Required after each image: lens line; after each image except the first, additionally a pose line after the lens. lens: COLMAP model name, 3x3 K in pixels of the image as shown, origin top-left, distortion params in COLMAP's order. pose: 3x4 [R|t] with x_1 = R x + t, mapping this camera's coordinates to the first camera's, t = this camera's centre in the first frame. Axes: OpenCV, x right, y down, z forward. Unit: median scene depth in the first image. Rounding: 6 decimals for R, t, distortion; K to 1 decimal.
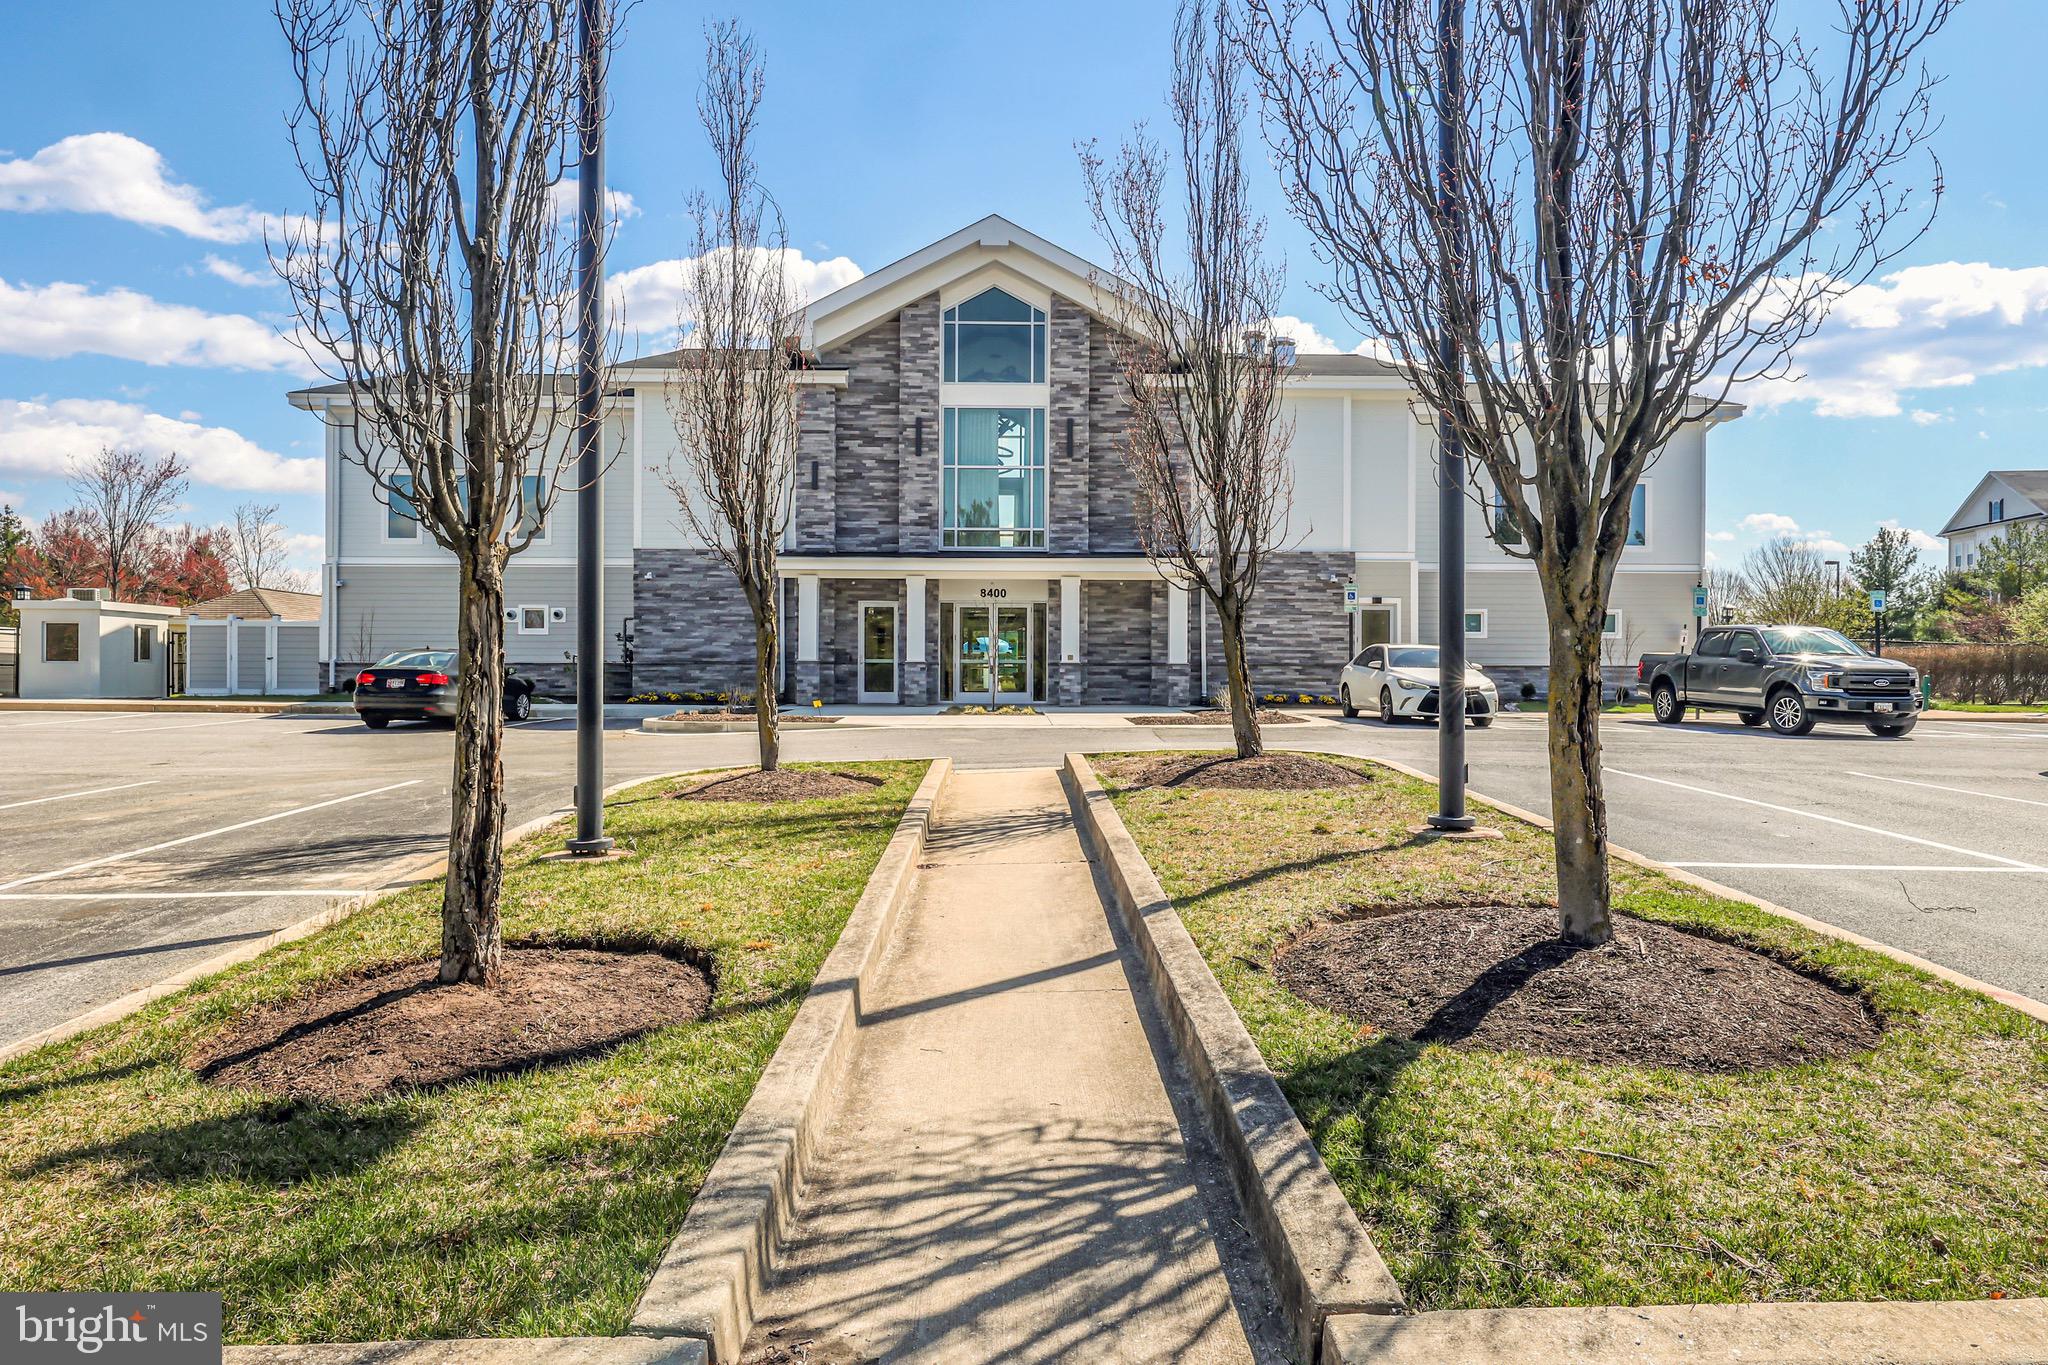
lens RADIAL K [[1297.8, 0, 1018.3], [0, 1297.8, 681.0], [0, 0, 1]] dist [0.003223, 0.000619]
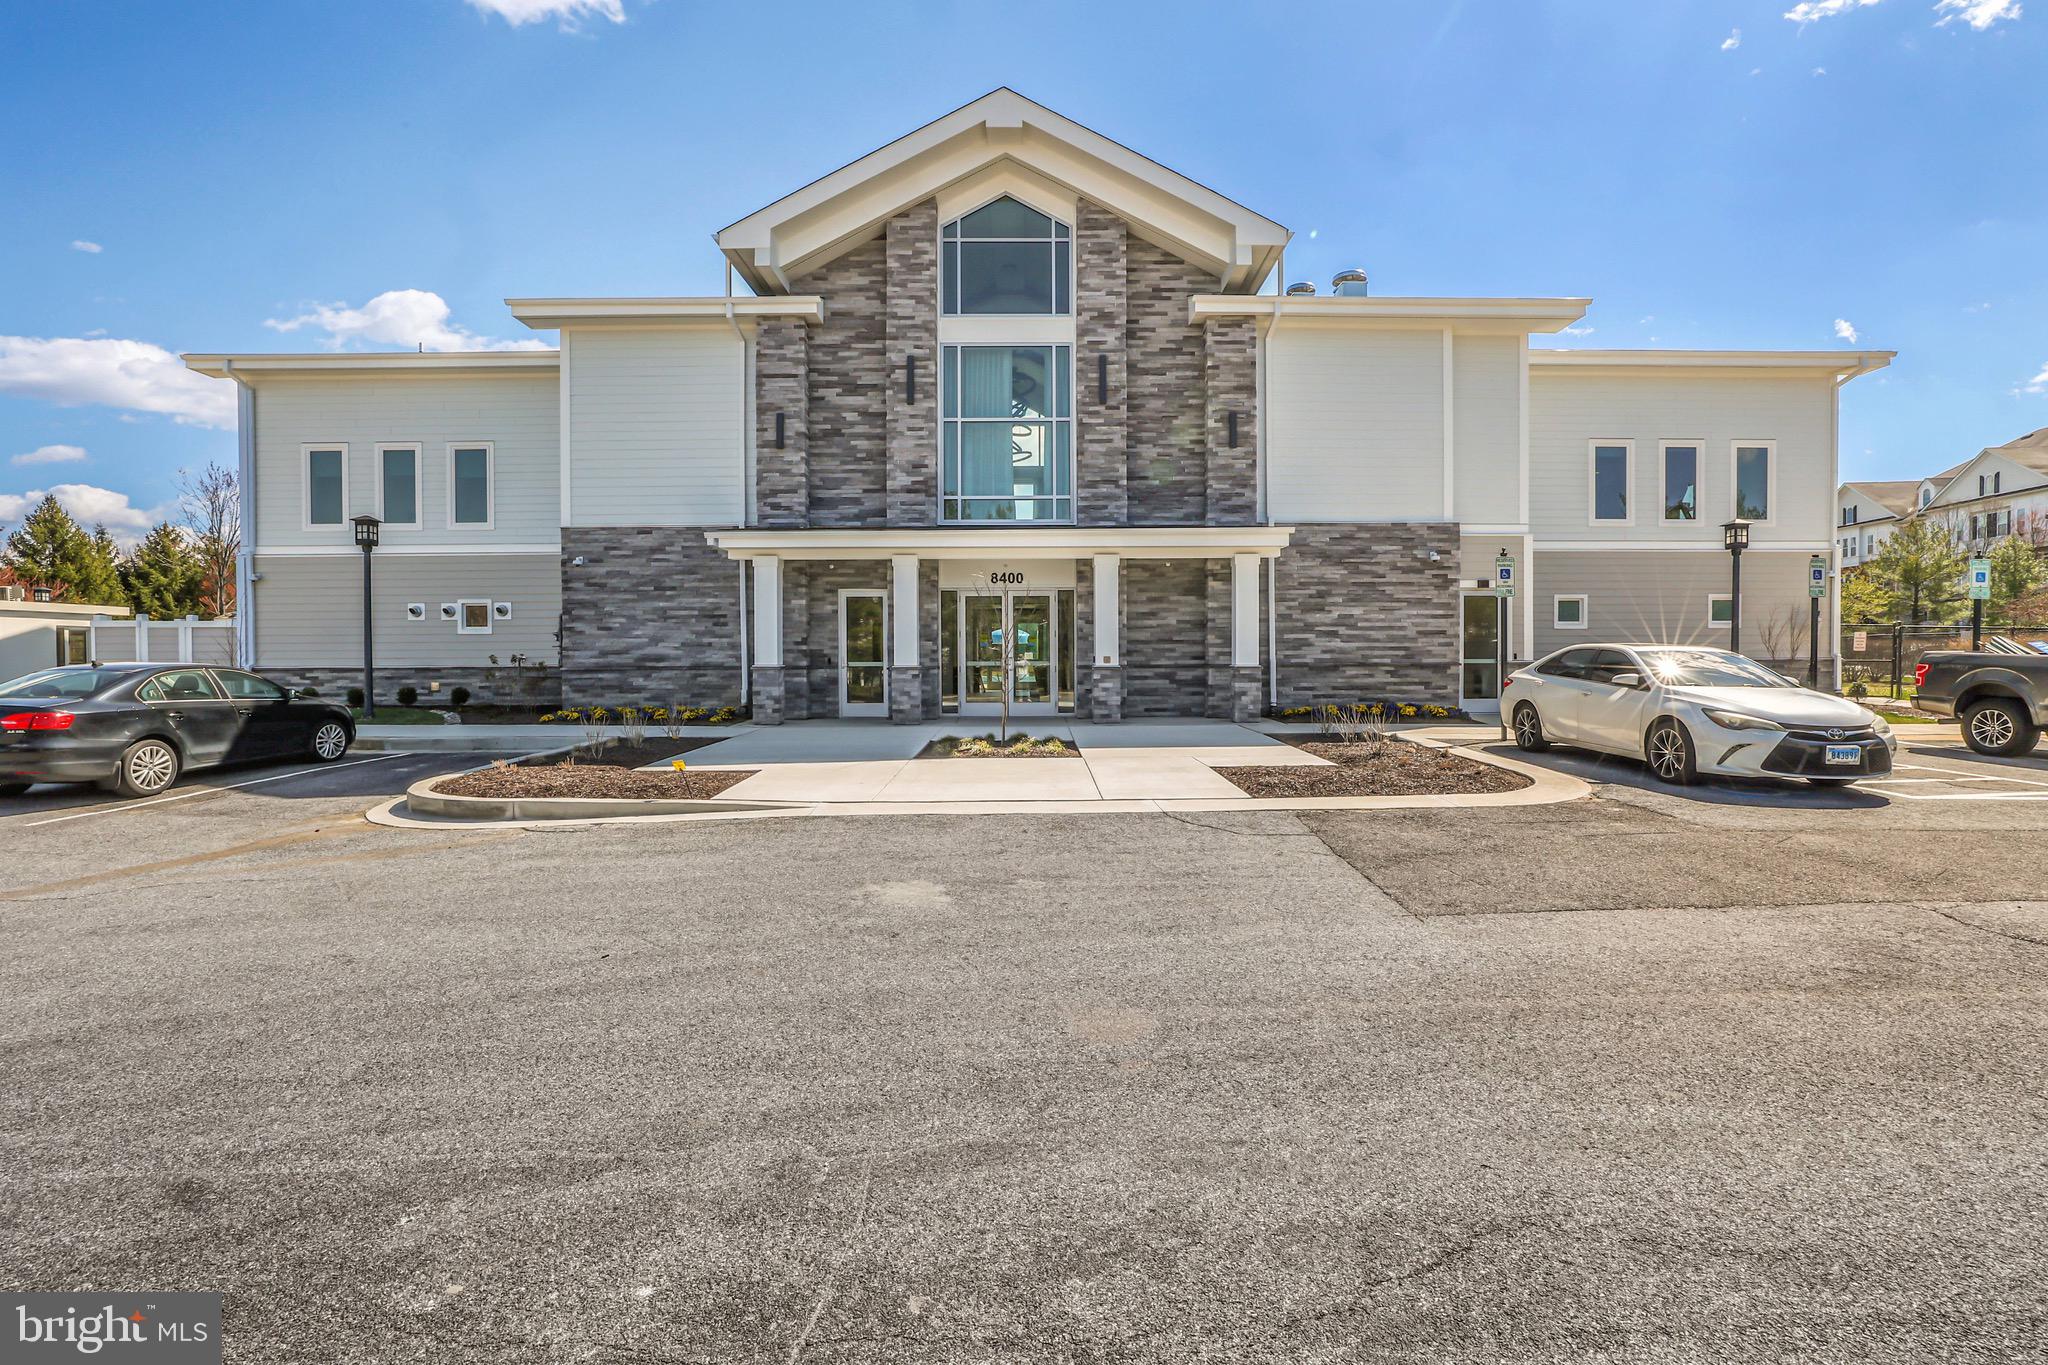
lens RADIAL K [[899.2, 0, 1029.1], [0, 899.2, 662.3], [0, 0, 1]] dist [-0.017806, 0.000361]
pose [[0.999930, -0.008249, -0.008525, -0.001577], [0.008313, 0.999937, 0.007492, -0.020172], [0.008463, -0.007562, 0.999936, 0.451349]]
